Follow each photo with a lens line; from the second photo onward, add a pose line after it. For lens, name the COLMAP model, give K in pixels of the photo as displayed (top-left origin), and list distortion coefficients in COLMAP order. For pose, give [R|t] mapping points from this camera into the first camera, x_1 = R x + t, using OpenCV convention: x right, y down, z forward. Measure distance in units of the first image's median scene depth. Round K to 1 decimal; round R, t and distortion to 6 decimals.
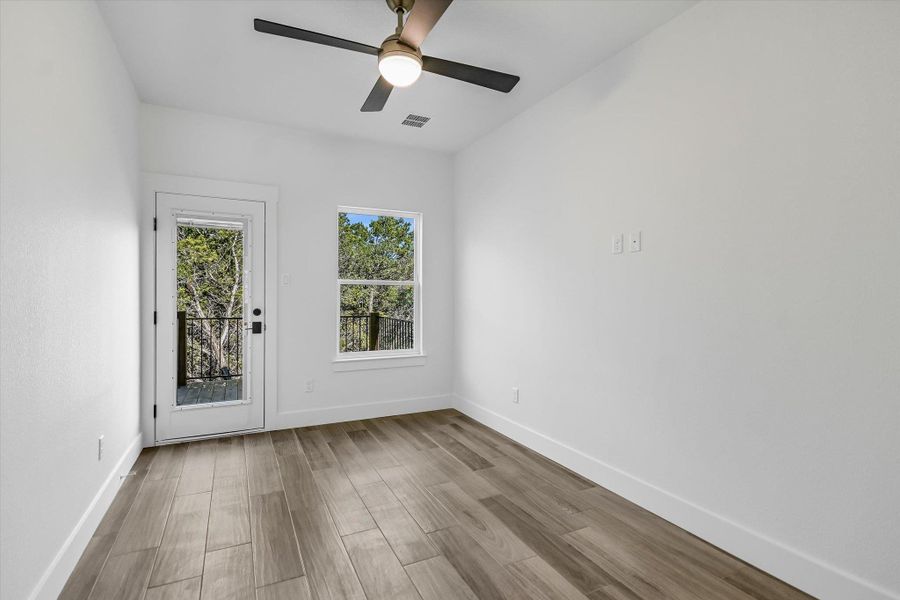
lens RADIAL K [[438.0, 0, 445.8], [0, 438.0, 296.6], [0, 0, 1]] dist [0.001165, 0.000079]
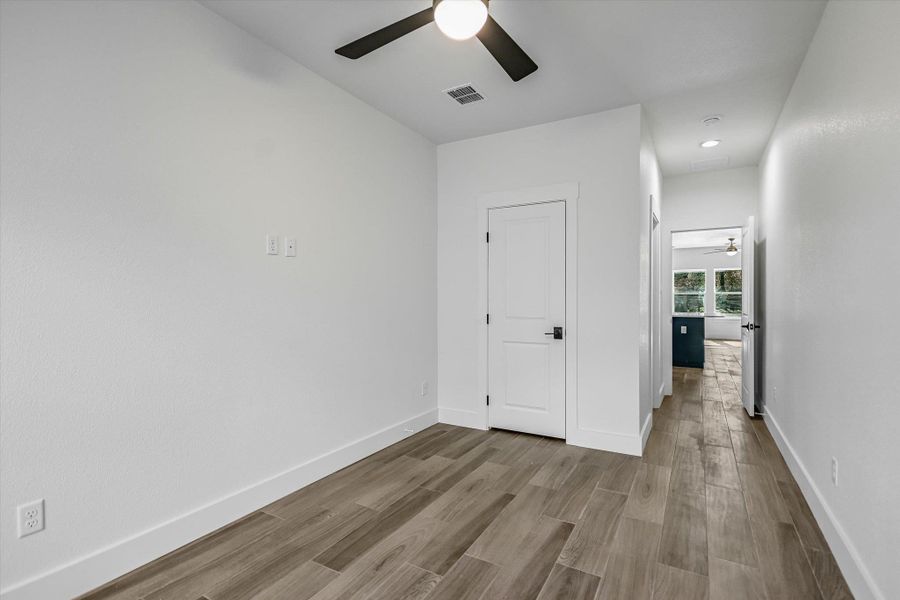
lens RADIAL K [[438.0, 0, 445.8], [0, 438.0, 296.6], [0, 0, 1]] dist [0.001165, 0.000079]
pose [[-0.569388, 0.004968, 0.822054, -0.730027], [0.006701, 0.999977, -0.001402, -0.001147], [-0.822042, 0.004710, -0.569407, 1.438797]]
